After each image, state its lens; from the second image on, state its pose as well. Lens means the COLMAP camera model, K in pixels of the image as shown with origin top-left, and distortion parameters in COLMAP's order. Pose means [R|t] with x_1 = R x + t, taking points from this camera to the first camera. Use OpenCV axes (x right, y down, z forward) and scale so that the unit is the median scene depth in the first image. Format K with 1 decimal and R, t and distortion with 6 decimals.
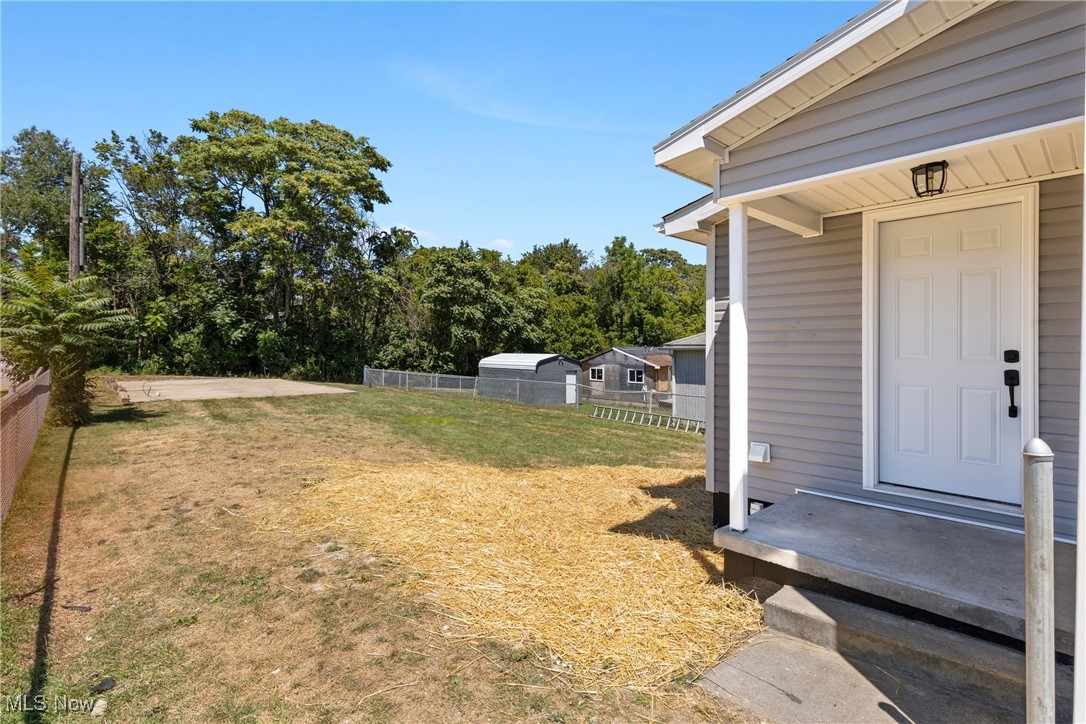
lens RADIAL K [[488.1, 0, 498.1], [0, 488.1, 349.0], [0, 0, 1]] dist [0.007950, -0.001006]
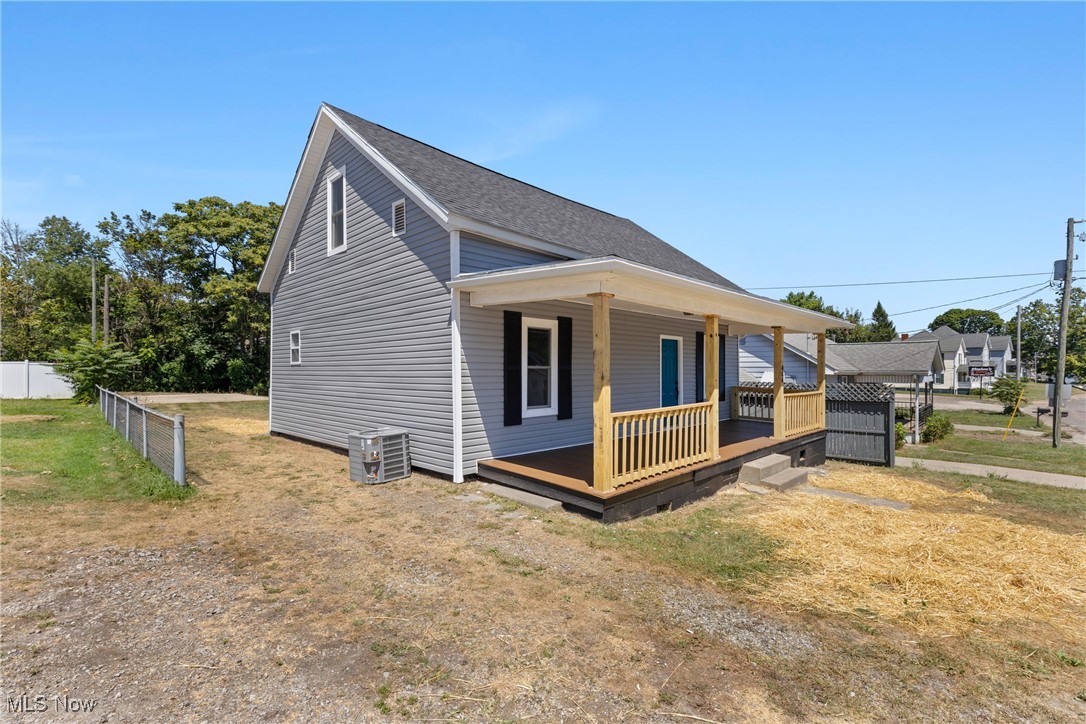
lens RADIAL K [[488.1, 0, 551.5], [0, 488.1, 370.1], [0, 0, 1]] dist [0.007950, -0.001006]
pose [[0.996278, -0.004397, 0.086090, 0.303427], [0.004118, 0.999986, 0.003419, -0.008683], [-0.086104, -0.003051, 0.996281, -0.455029]]
